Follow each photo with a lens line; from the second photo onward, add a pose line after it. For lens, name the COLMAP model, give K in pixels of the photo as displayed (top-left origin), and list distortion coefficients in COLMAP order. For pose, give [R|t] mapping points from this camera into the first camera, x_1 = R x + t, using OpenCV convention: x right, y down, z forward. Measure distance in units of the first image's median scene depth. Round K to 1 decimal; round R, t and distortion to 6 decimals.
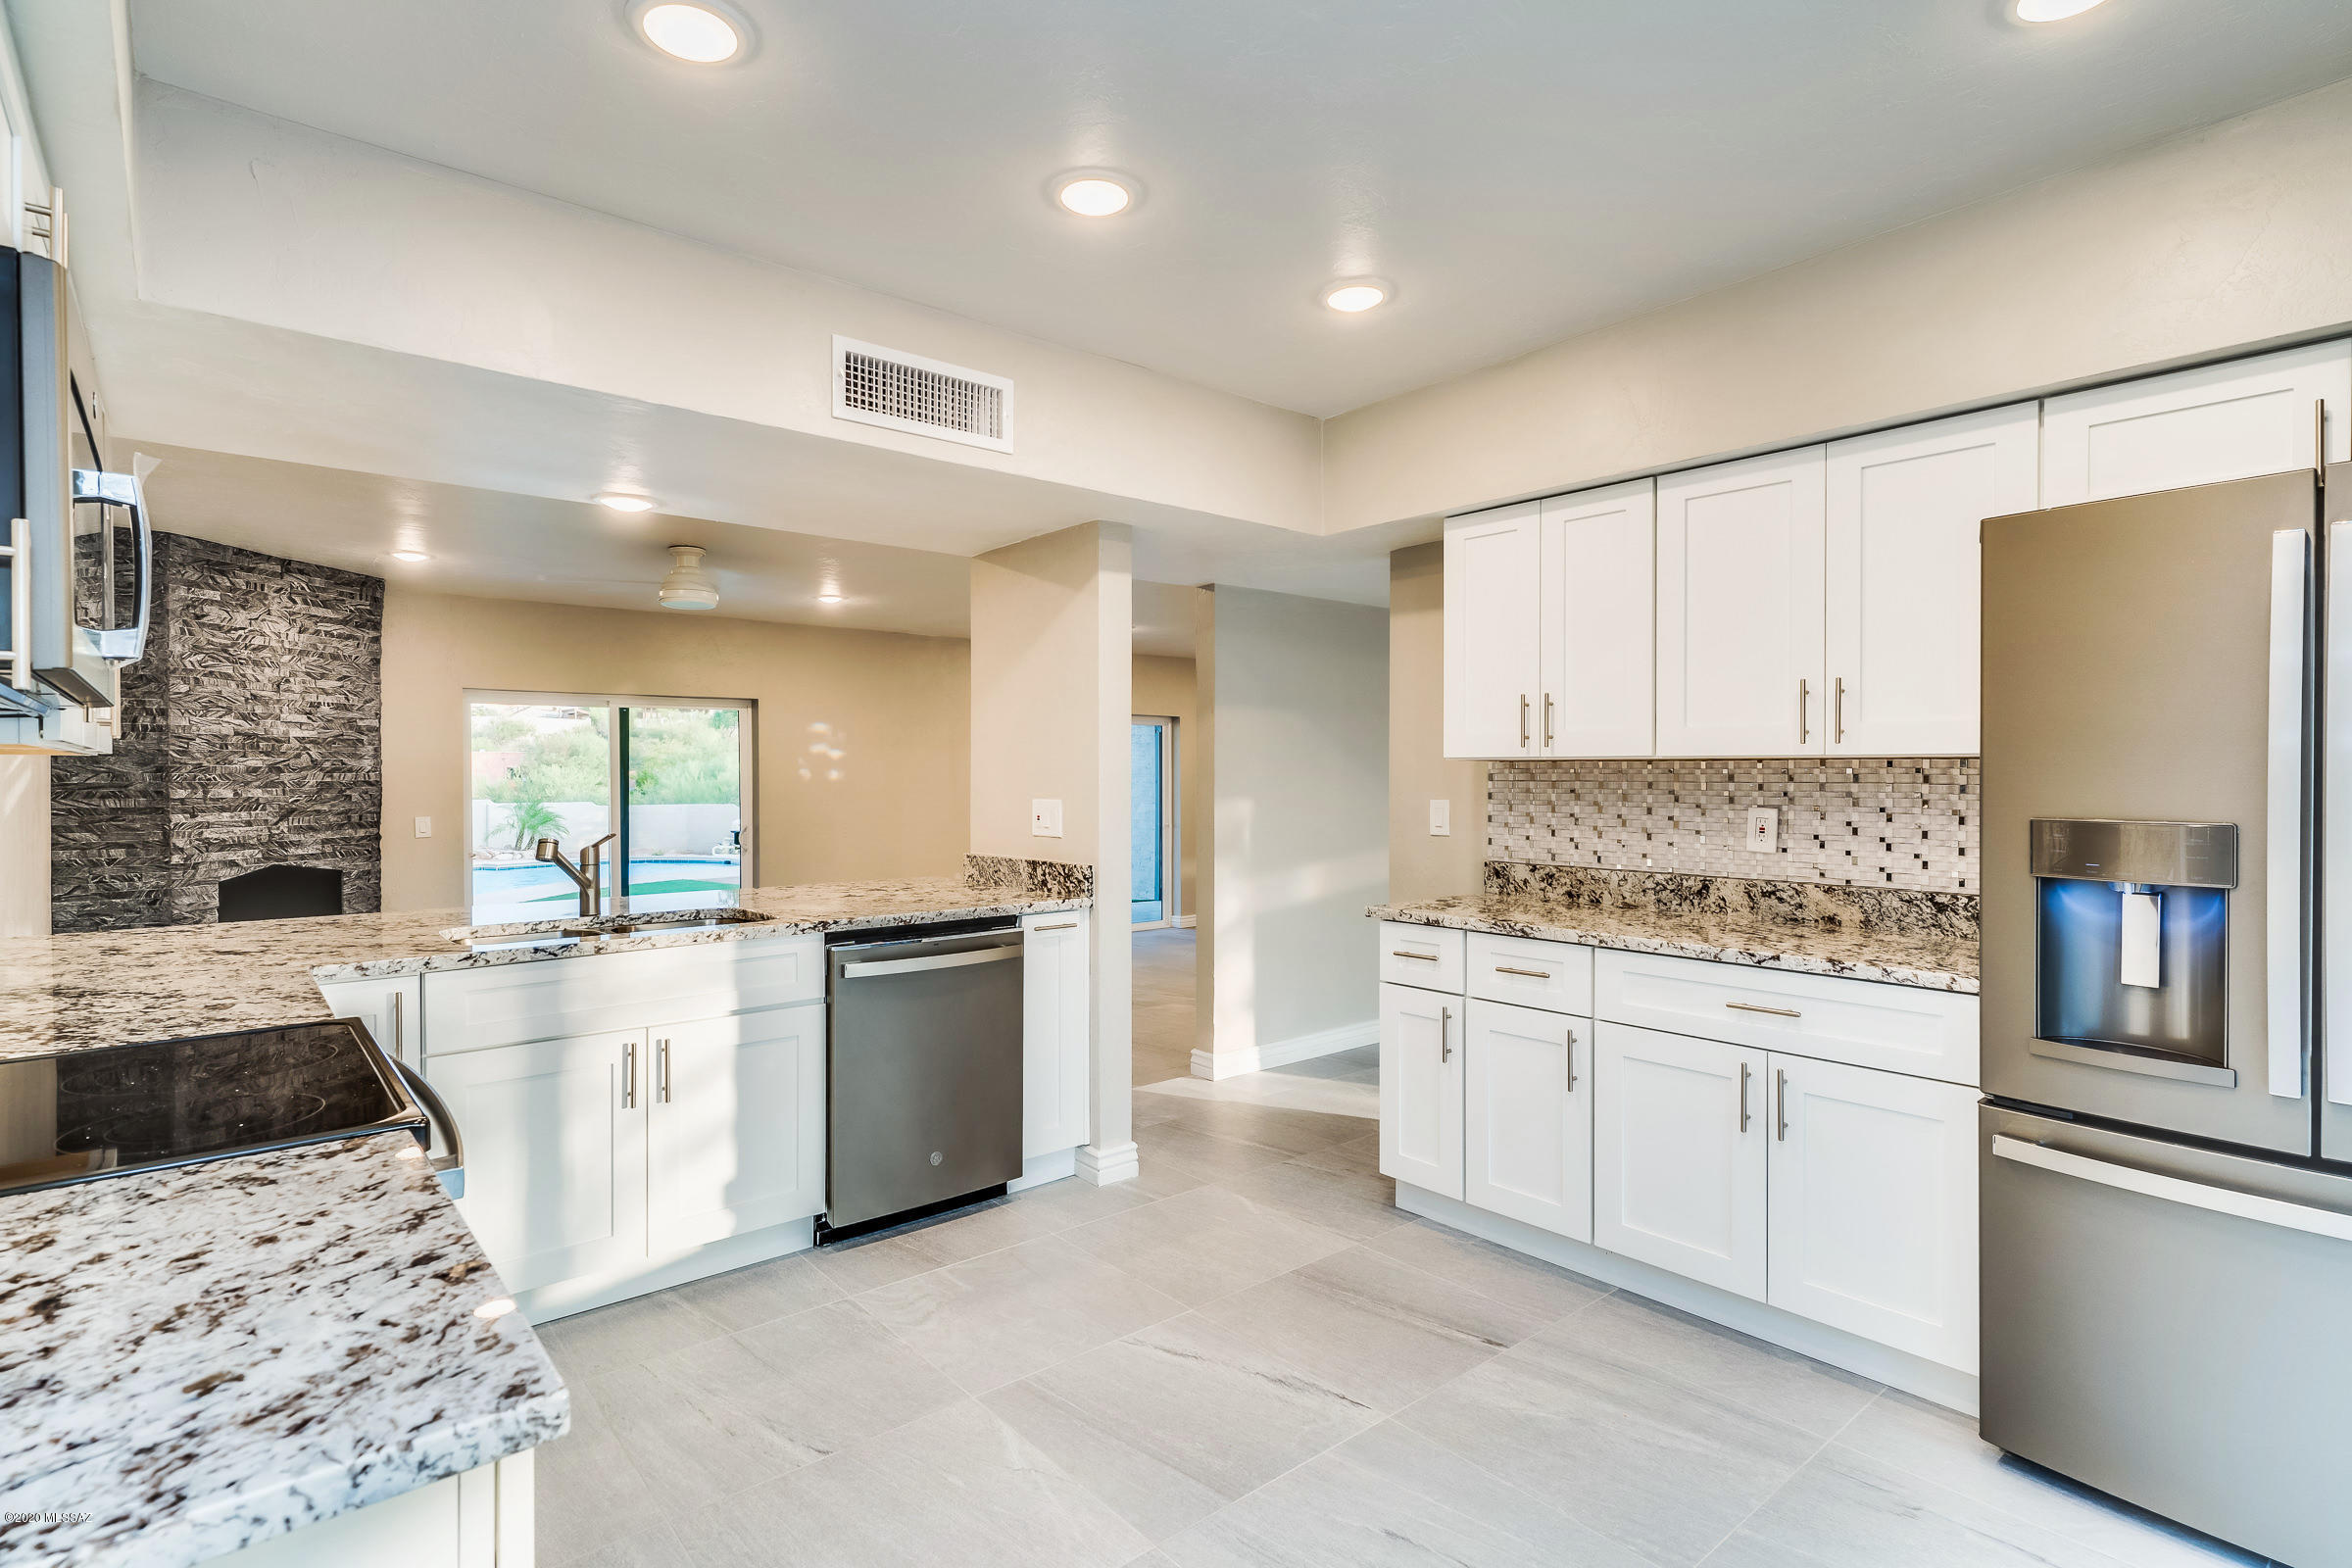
lens RADIAL K [[1135.1, 0, 1185.5], [0, 1135.1, 776.3], [0, 0, 1]] dist [0.007840, -0.004495]
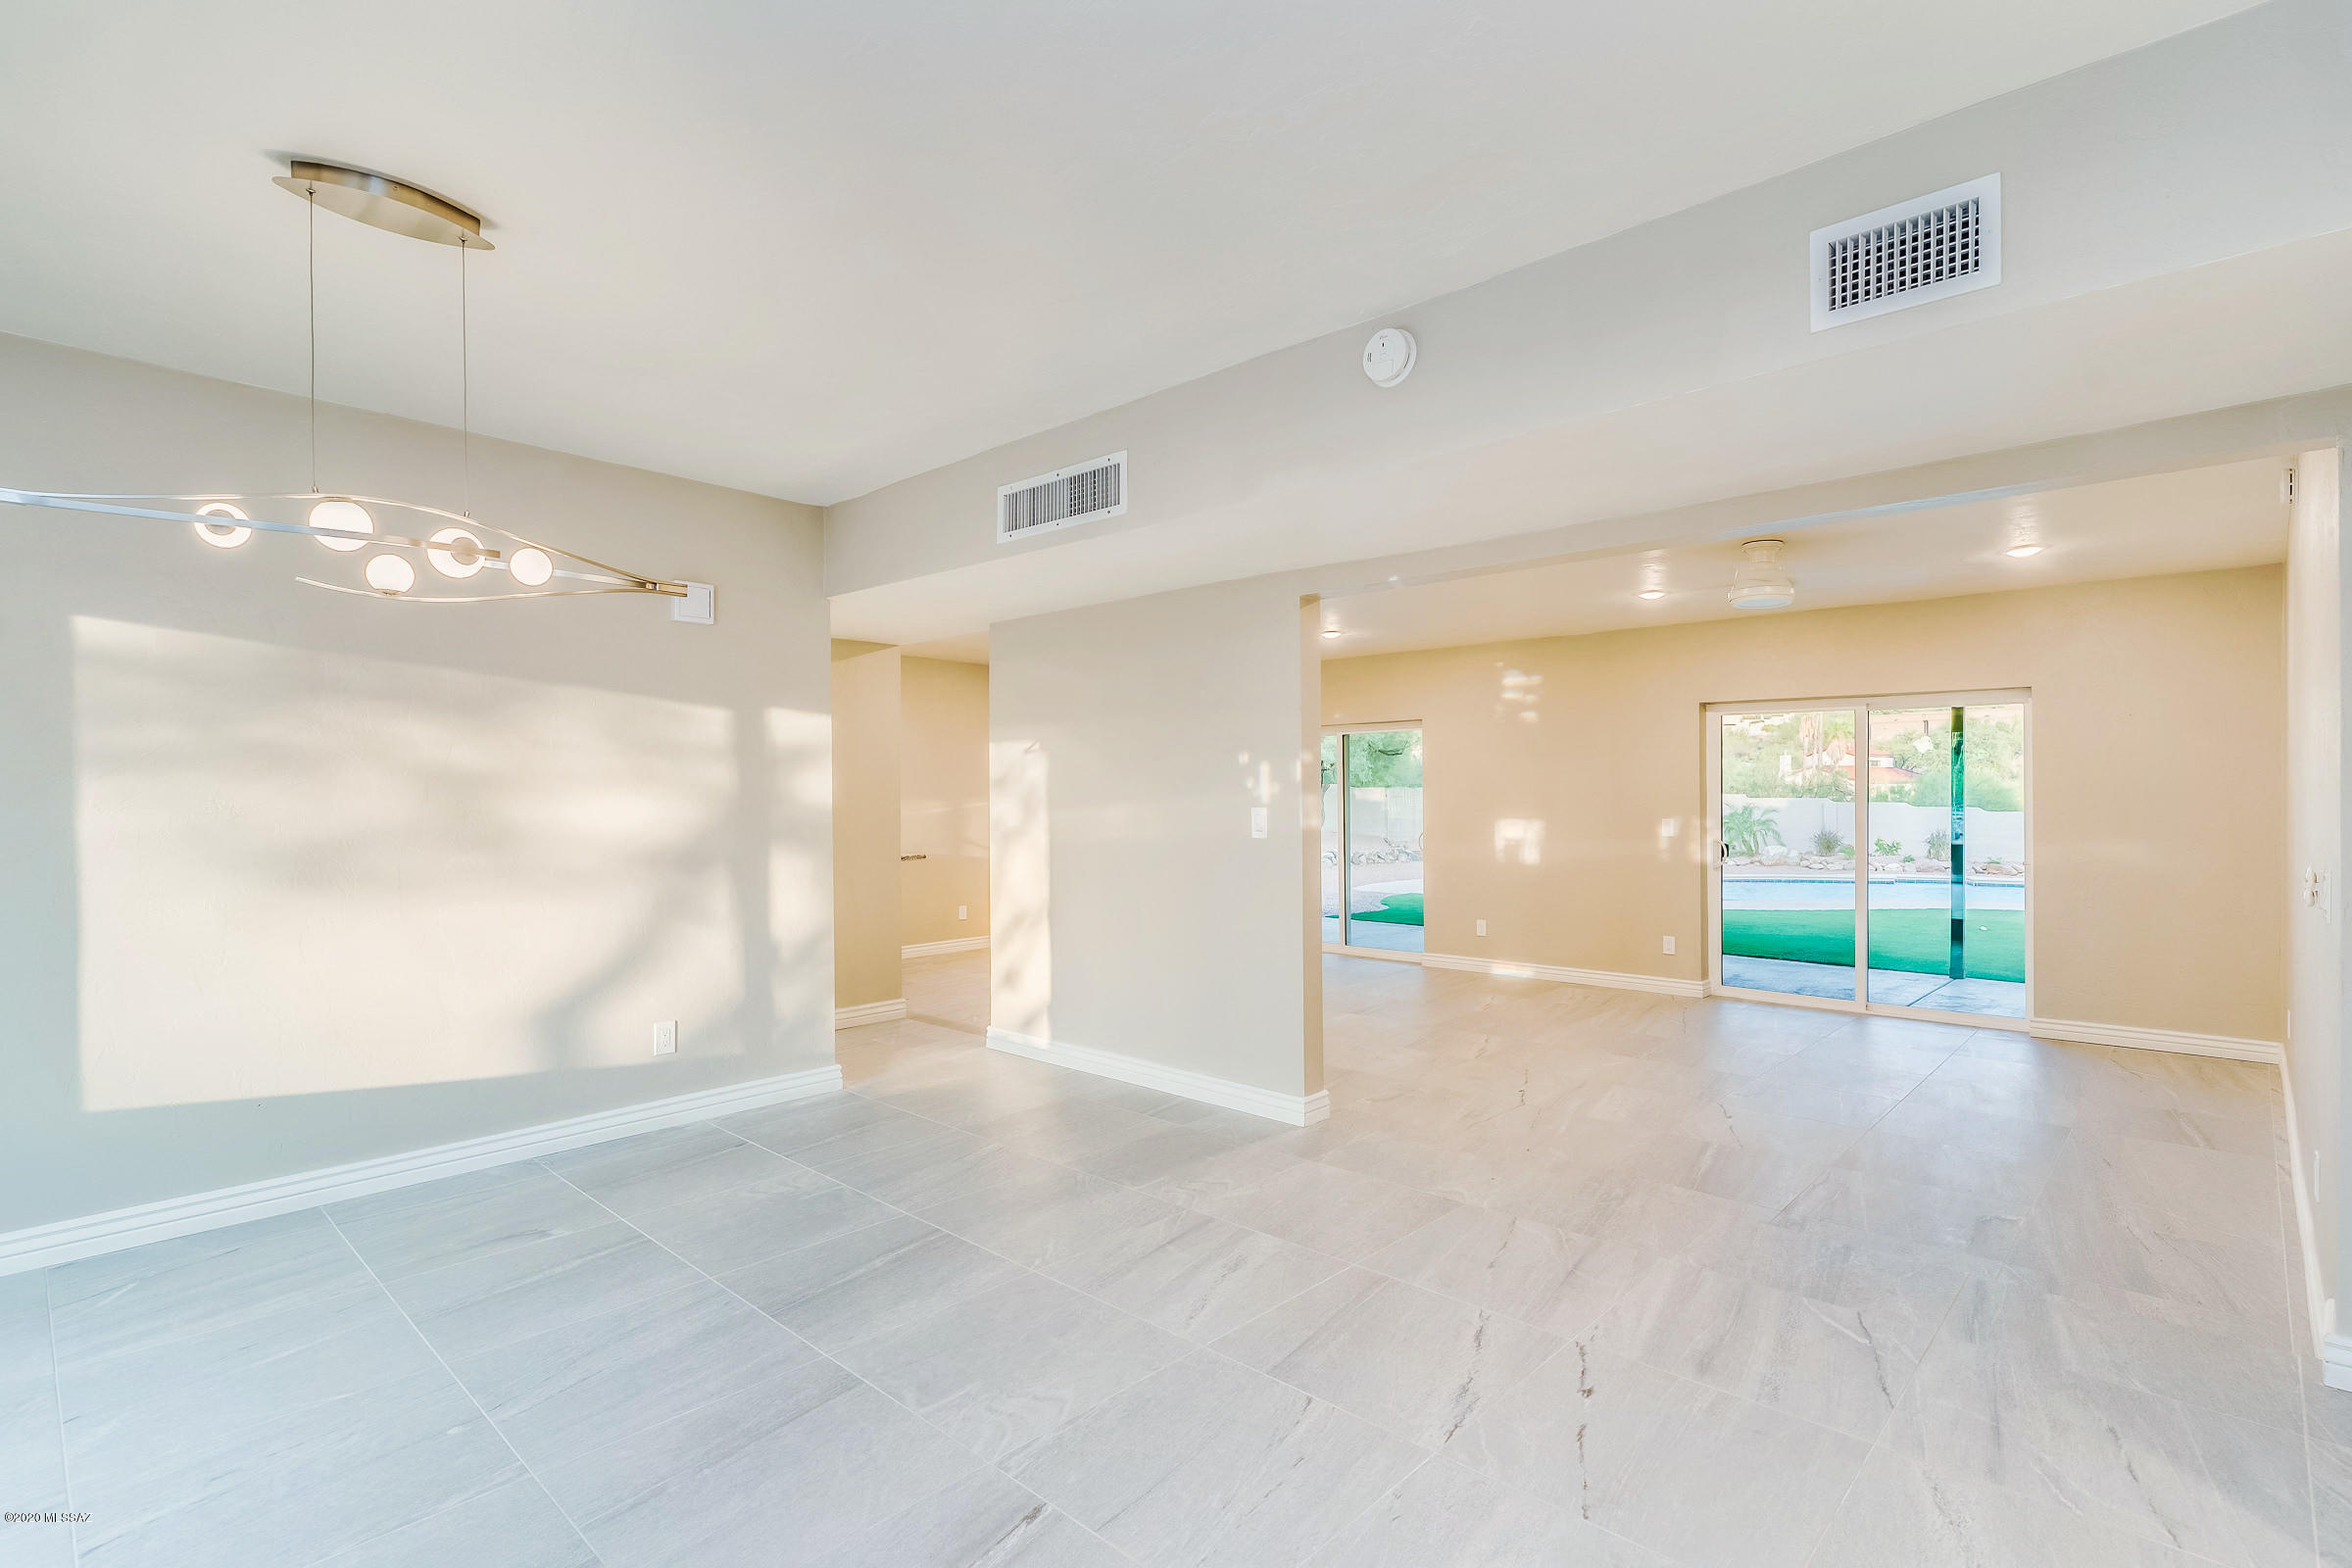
lens RADIAL K [[1135.1, 0, 1200.1], [0, 1135.1, 804.4], [0, 0, 1]] dist [0.007840, -0.004495]
pose [[0.098467, 0.012265, -0.995065, 1.079662], [0.005987, 0.999899, 0.012917, 0.001627], [0.995122, -0.007229, 0.098383, 1.026727]]
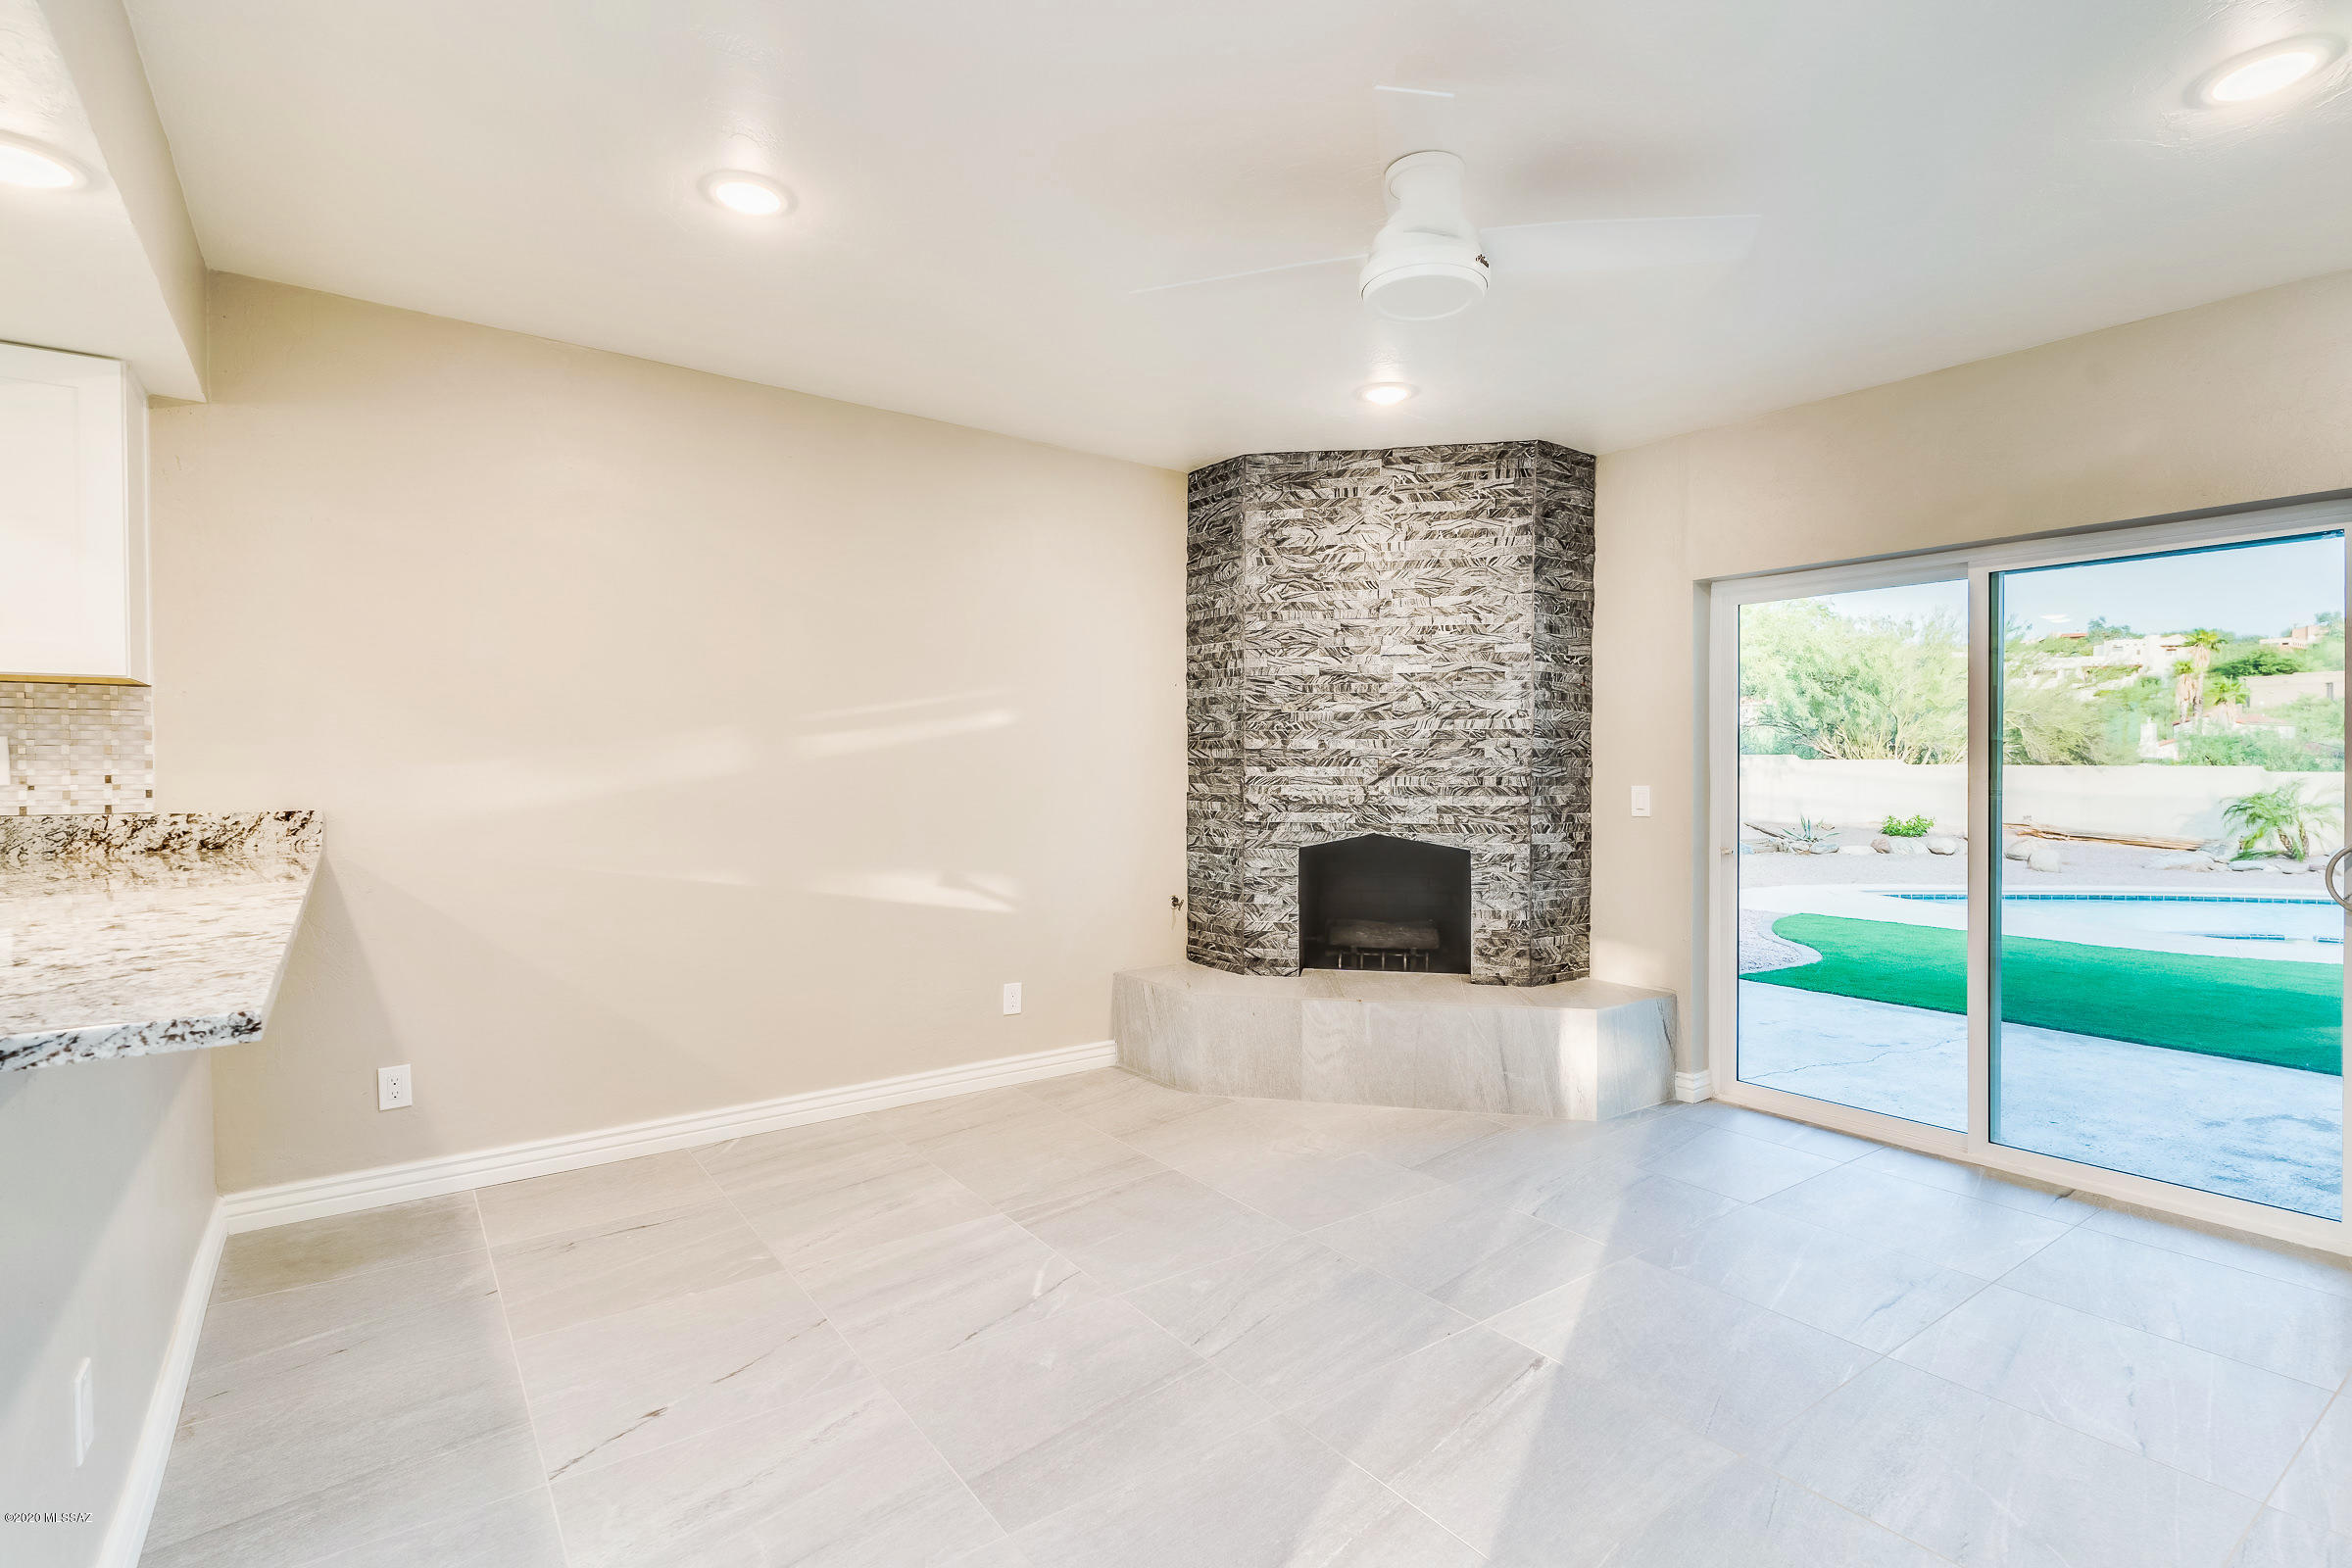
lens RADIAL K [[1135.1, 0, 1178.8], [0, 1135.1, 774.1], [0, 0, 1]] dist [0.007840, -0.004495]
pose [[-0.094867, 0.016563, -0.995352, 0.013054], [-0.002309, 0.999855, 0.016858, 0.023859], [0.995487, 0.003897, -0.094815, 1.008934]]
